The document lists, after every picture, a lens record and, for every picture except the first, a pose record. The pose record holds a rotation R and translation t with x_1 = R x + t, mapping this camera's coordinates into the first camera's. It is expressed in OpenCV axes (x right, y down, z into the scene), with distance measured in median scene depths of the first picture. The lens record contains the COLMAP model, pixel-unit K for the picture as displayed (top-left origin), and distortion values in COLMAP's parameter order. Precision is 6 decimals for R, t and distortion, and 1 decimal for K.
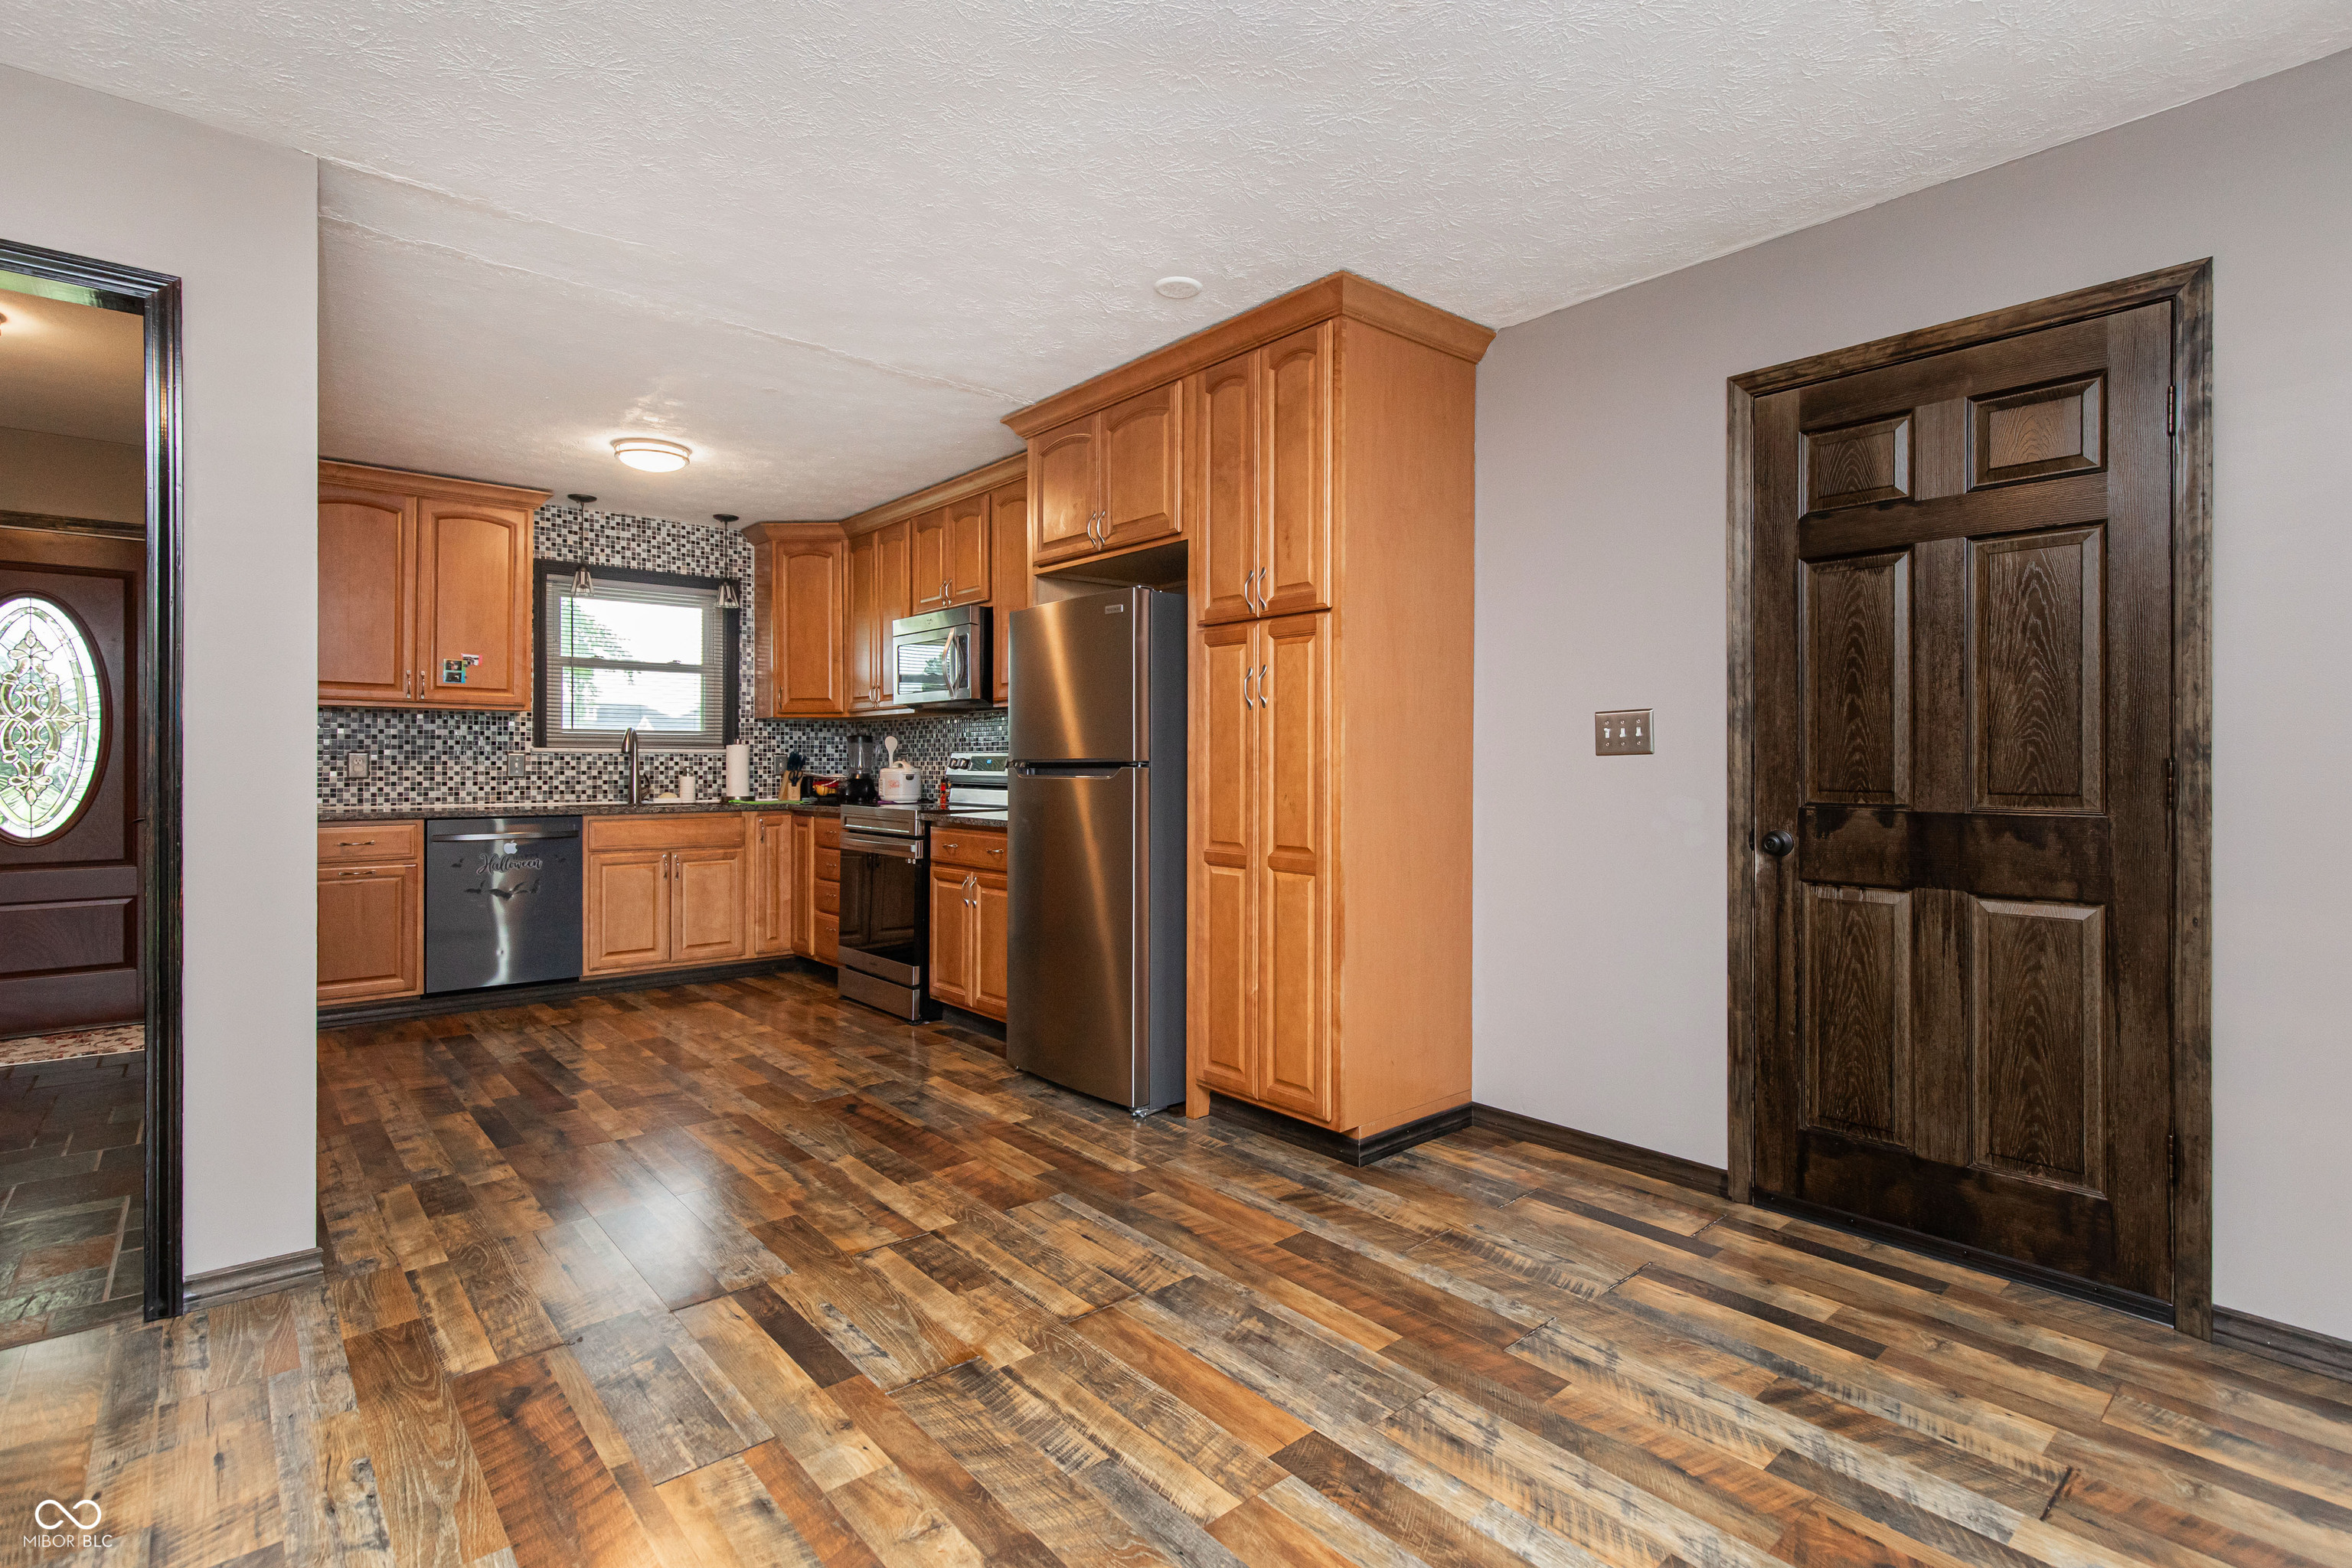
lens RADIAL K [[1128.7, 0, 1213.6], [0, 1128.7, 757.4], [0, 0, 1]] dist [0.012424, -0.004300]
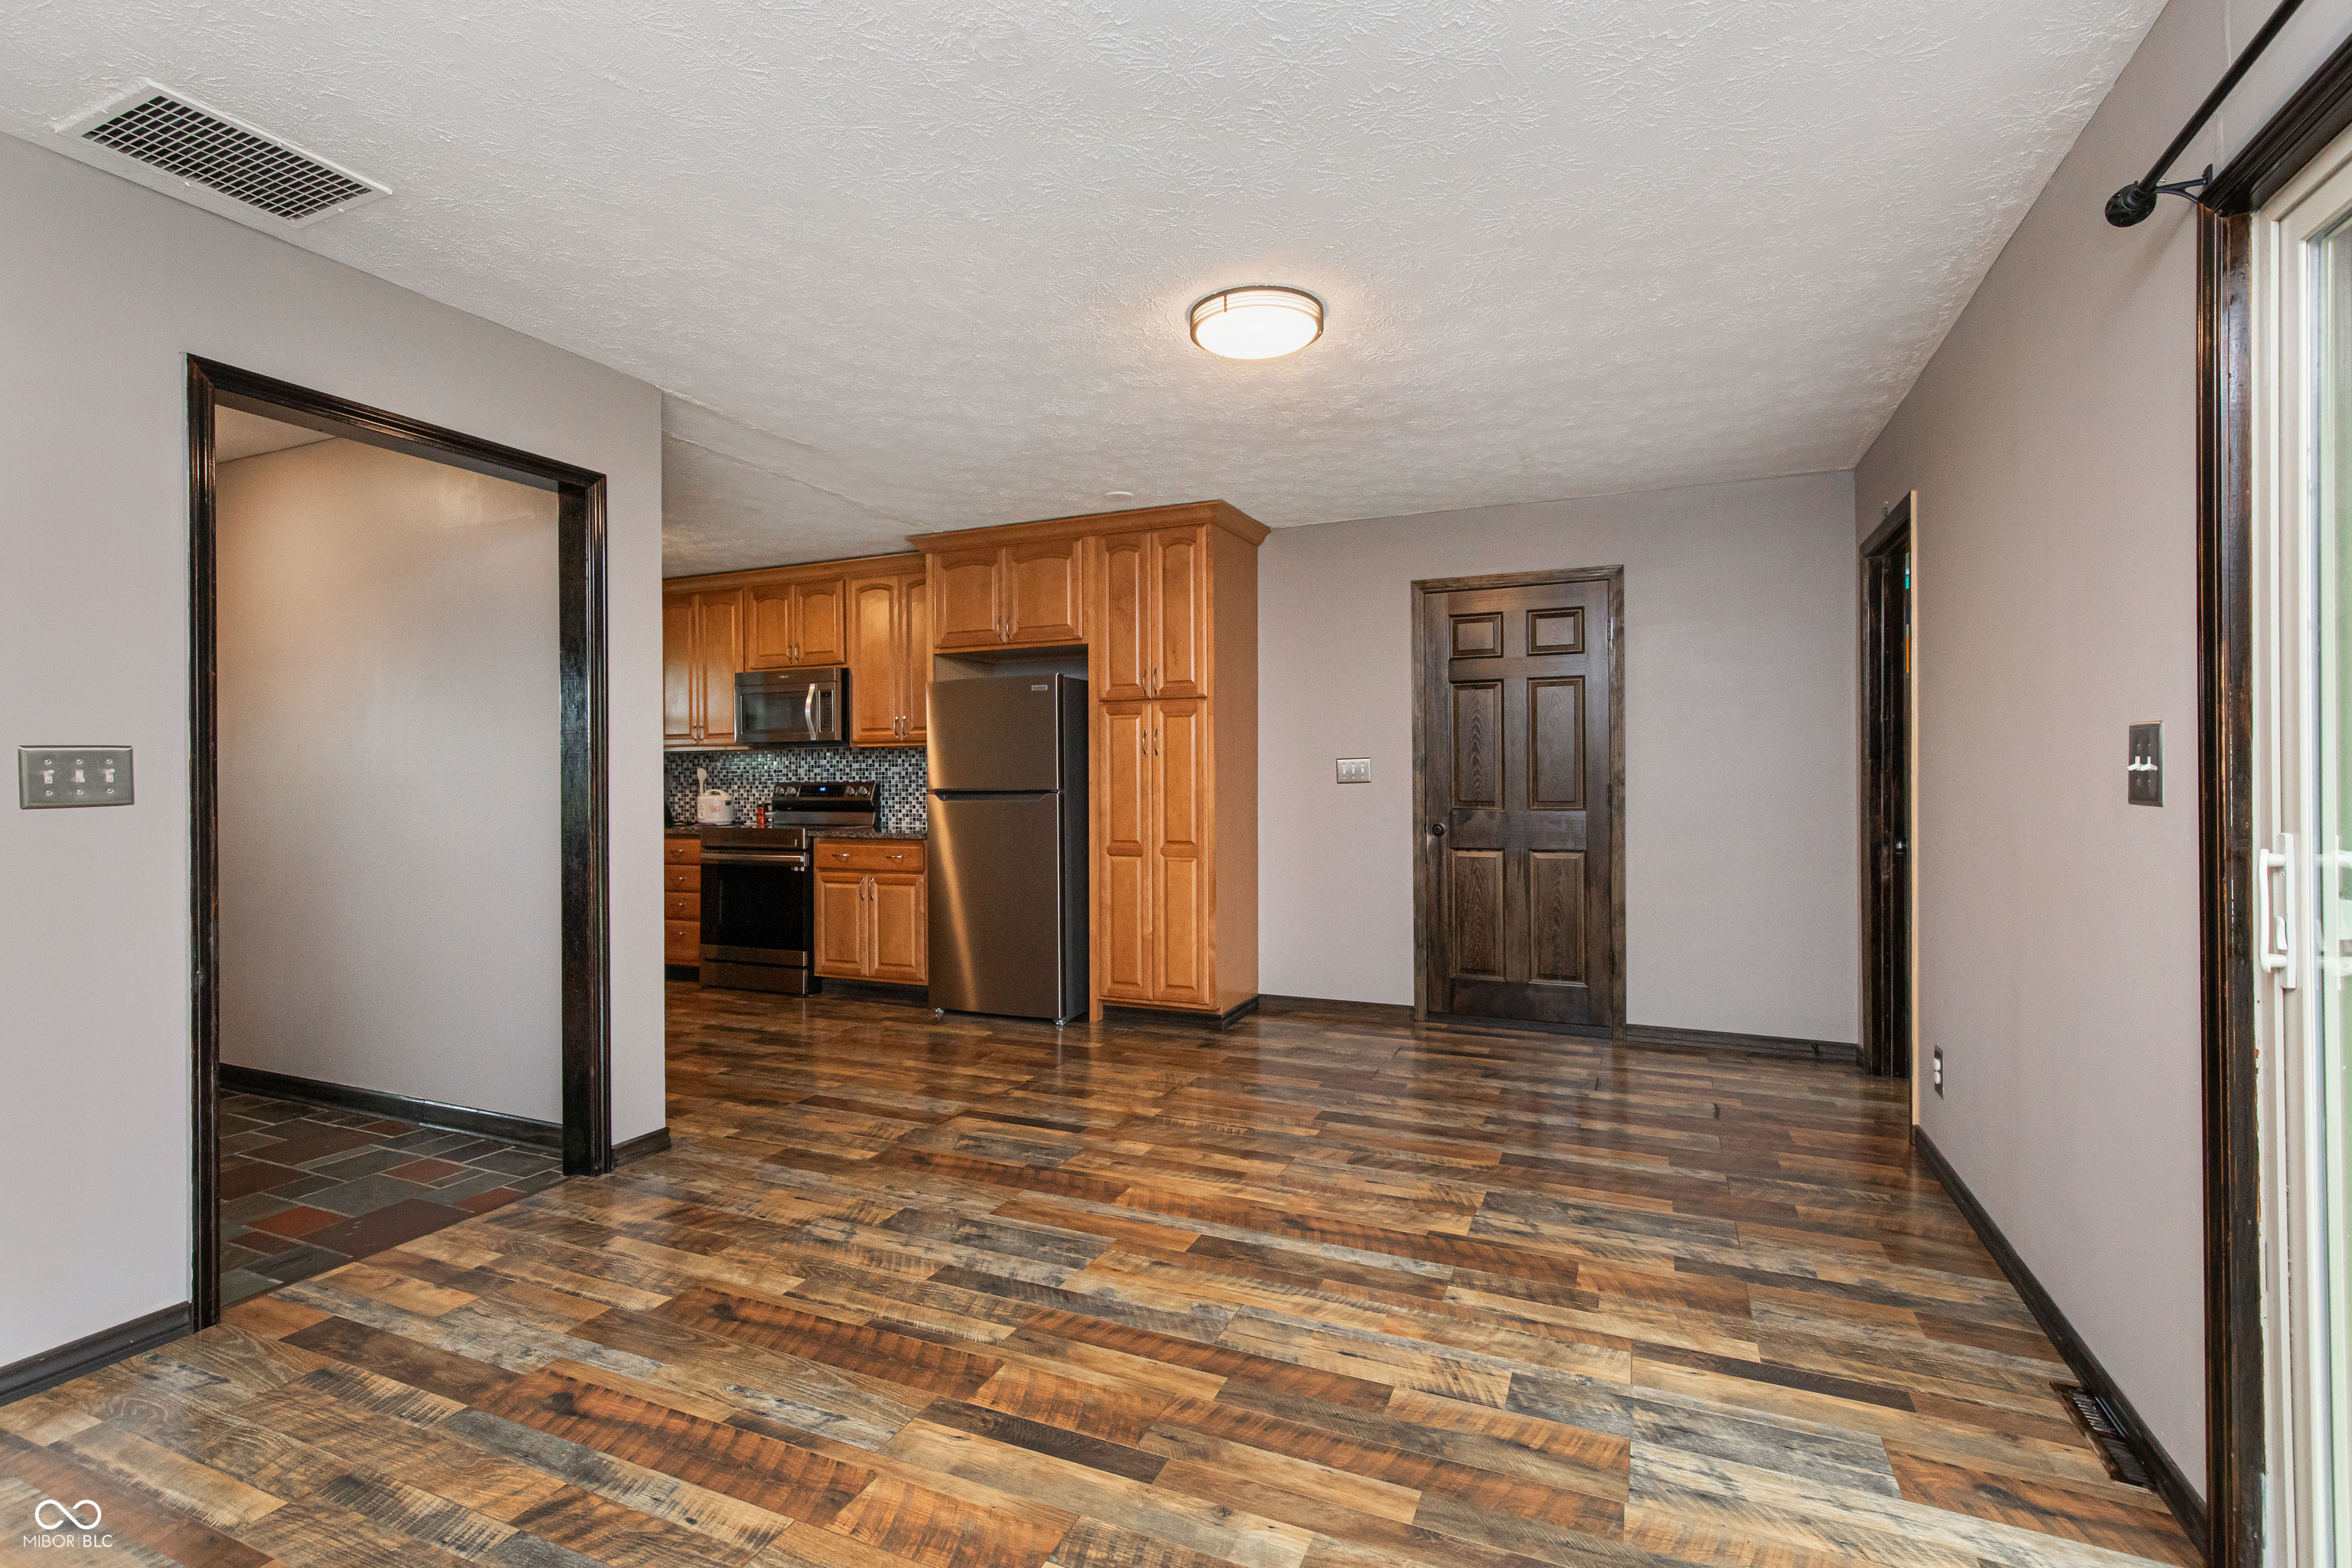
lens RADIAL K [[1128.7, 0, 1141.9], [0, 1128.7, 772.3], [0, 0, 1]] dist [0.012424, -0.004300]
pose [[0.913998, -0.006207, 0.405671, -0.488421], [0.006779, 0.999977, 0.000028, -0.015920], [-0.405662, 0.002724, 0.914019, -0.359045]]
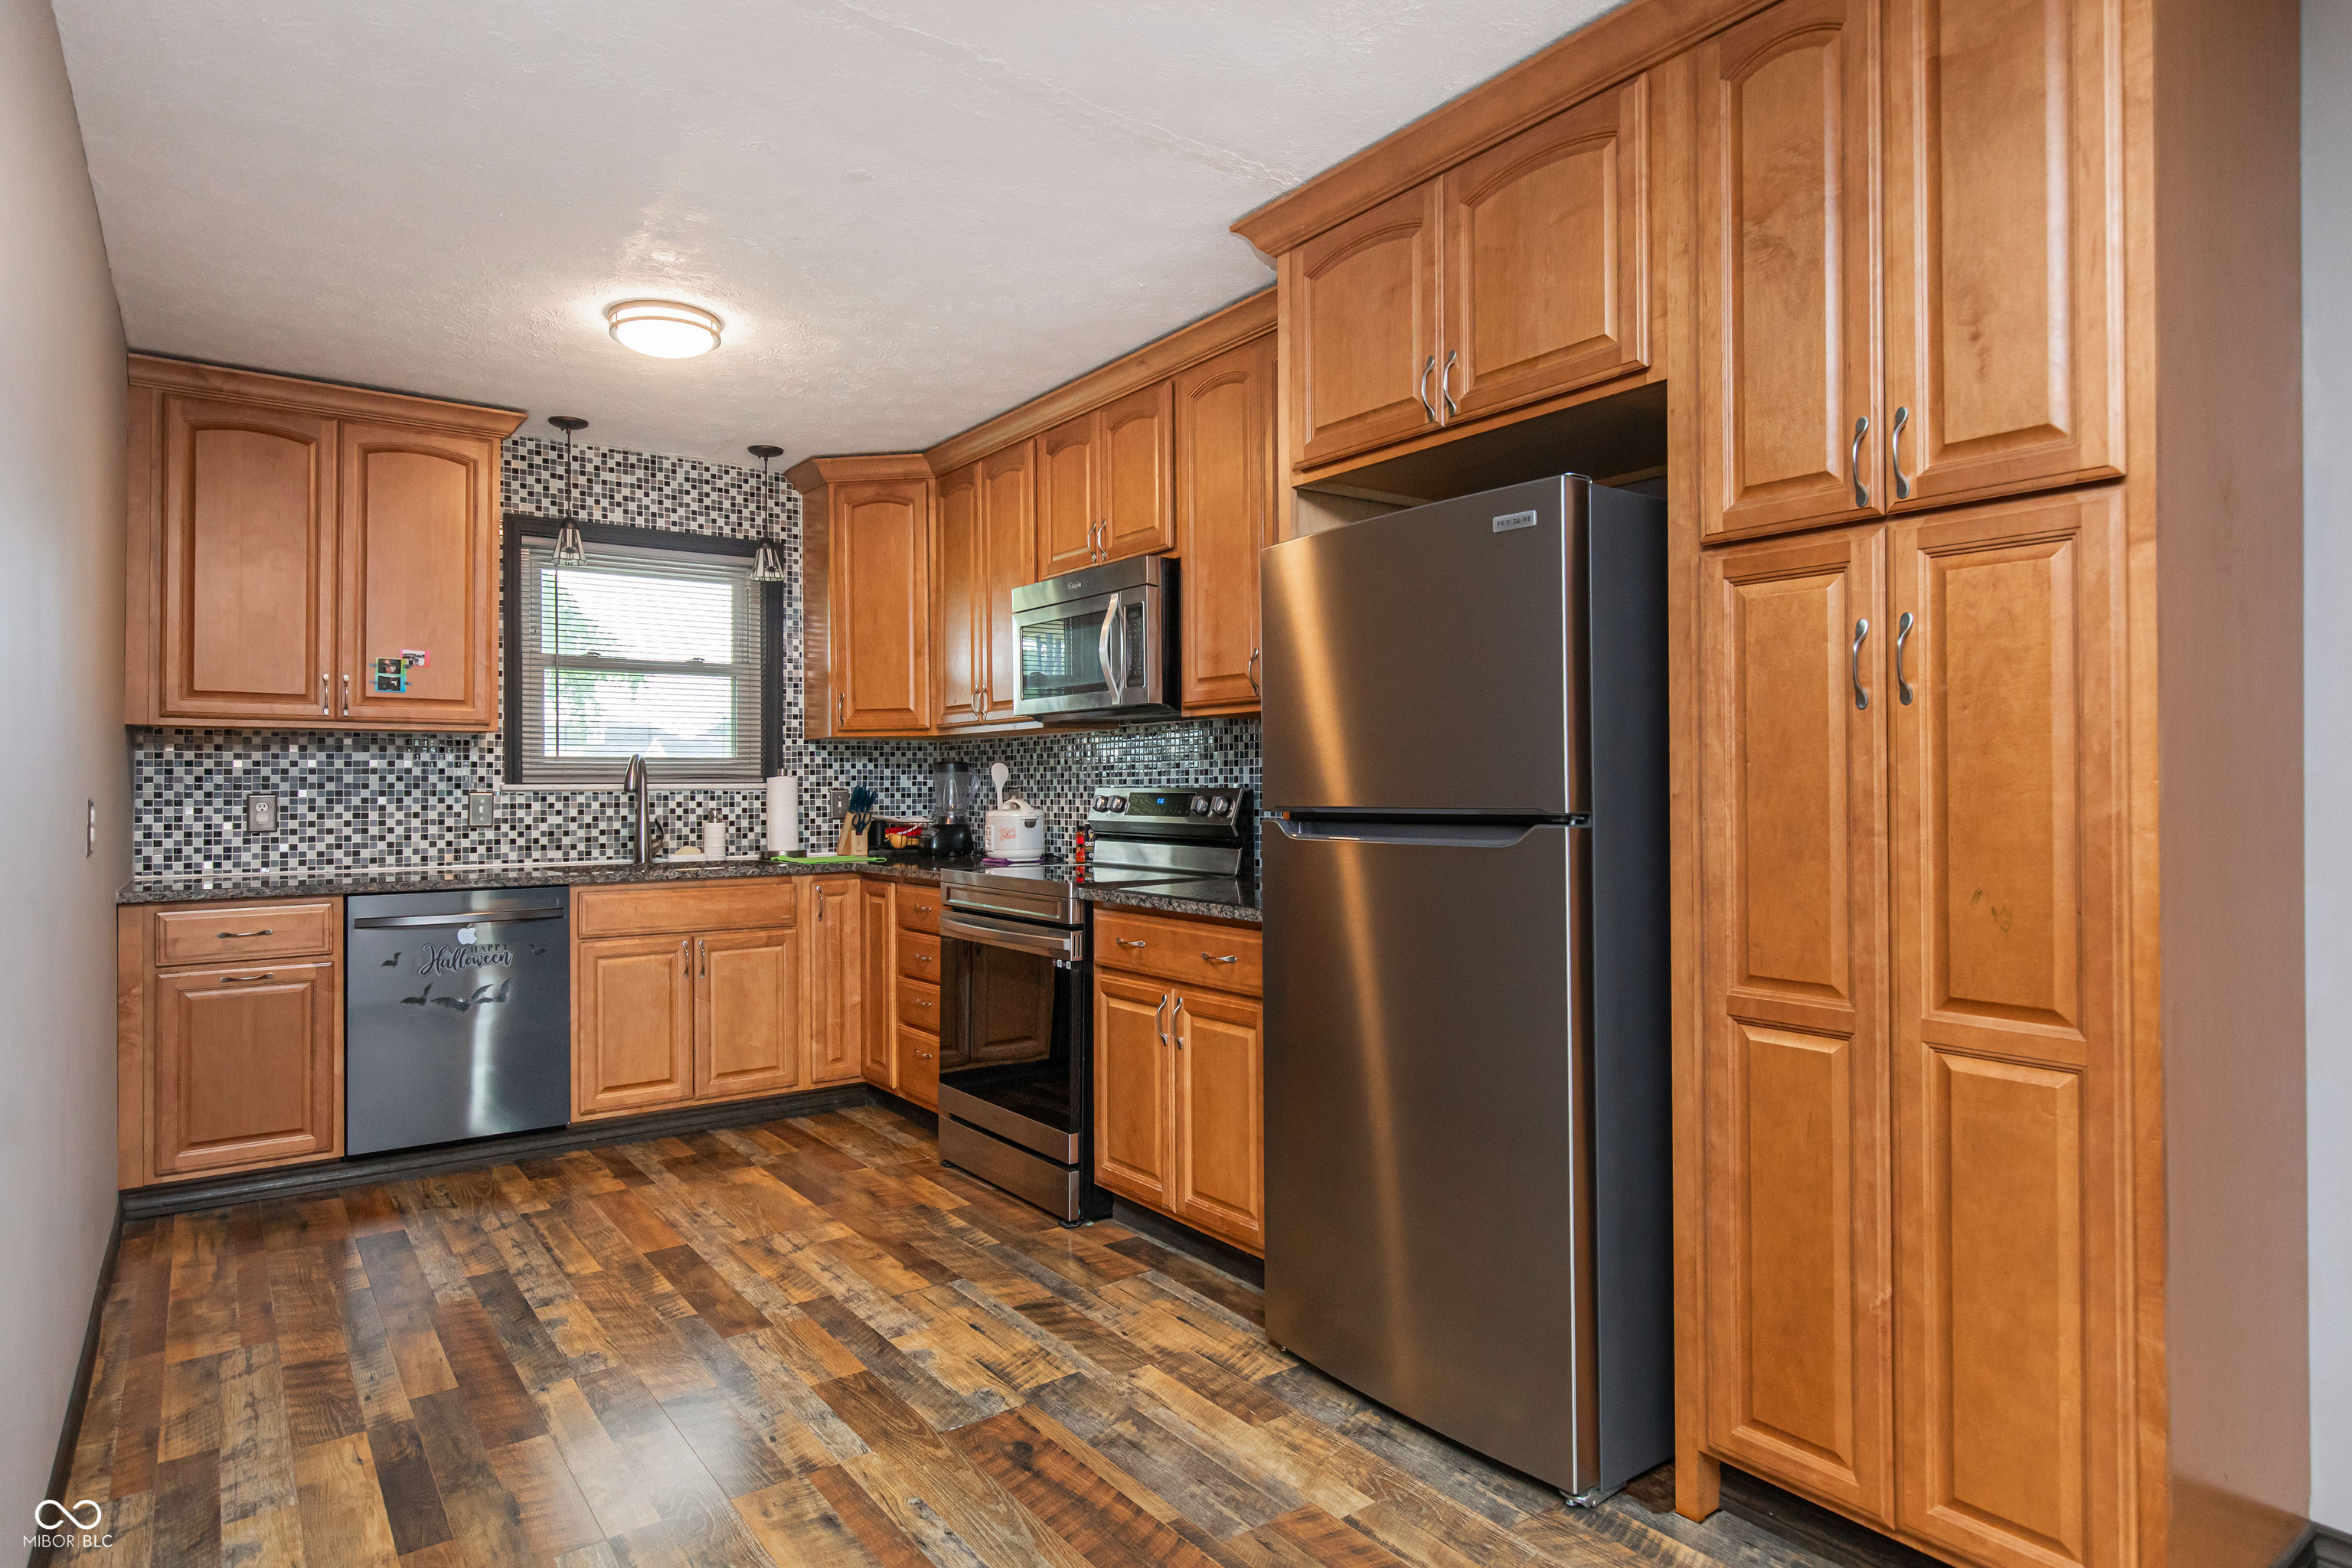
lens RADIAL K [[1286.7, 0, 1145.7], [0, 1286.7, 770.7], [0, 0, 1]] dist [0.003025, -0.001811]
pose [[0.994852, -0.008303, -0.101001, -0.169687], [0.007652, 0.999947, -0.006832, -0.011535], [0.101052, 0.006024, 0.994863, 0.335651]]
